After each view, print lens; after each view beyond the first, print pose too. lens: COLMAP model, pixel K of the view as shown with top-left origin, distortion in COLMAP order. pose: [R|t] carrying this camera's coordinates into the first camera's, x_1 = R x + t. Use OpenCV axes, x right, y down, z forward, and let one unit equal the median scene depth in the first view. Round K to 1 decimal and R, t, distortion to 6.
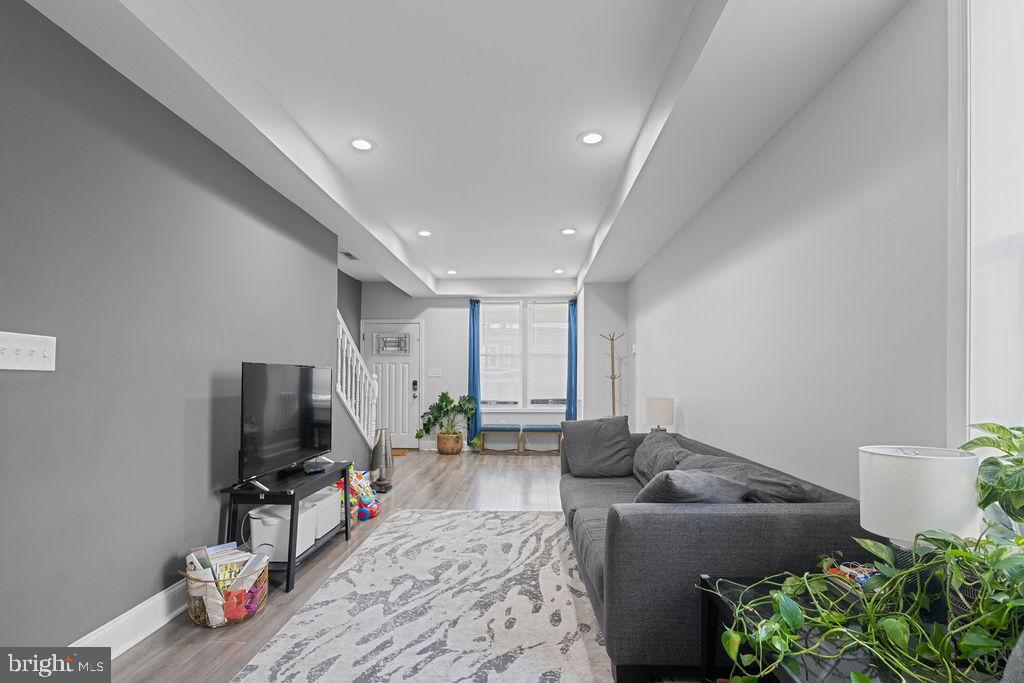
lens RADIAL K [[474.8, 0, 516.8], [0, 474.8, 379.2], [0, 0, 1]] dist [-0.002851, 0.000207]
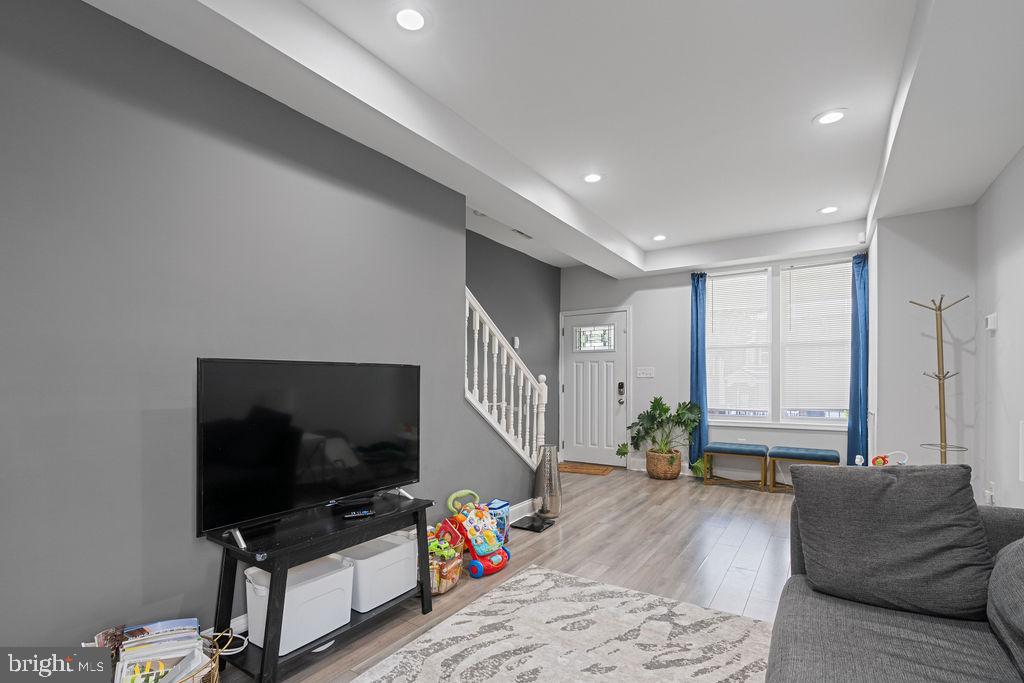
lens RADIAL K [[474.8, 0, 516.8], [0, 474.8, 379.2], [0, 0, 1]] dist [-0.002851, 0.000207]
pose [[0.853119, -0.005549, -0.521686, 0.058113], [0.004204, 0.999984, -0.003761, -0.000334], [0.521699, 0.001015, 0.853129, 0.227089]]
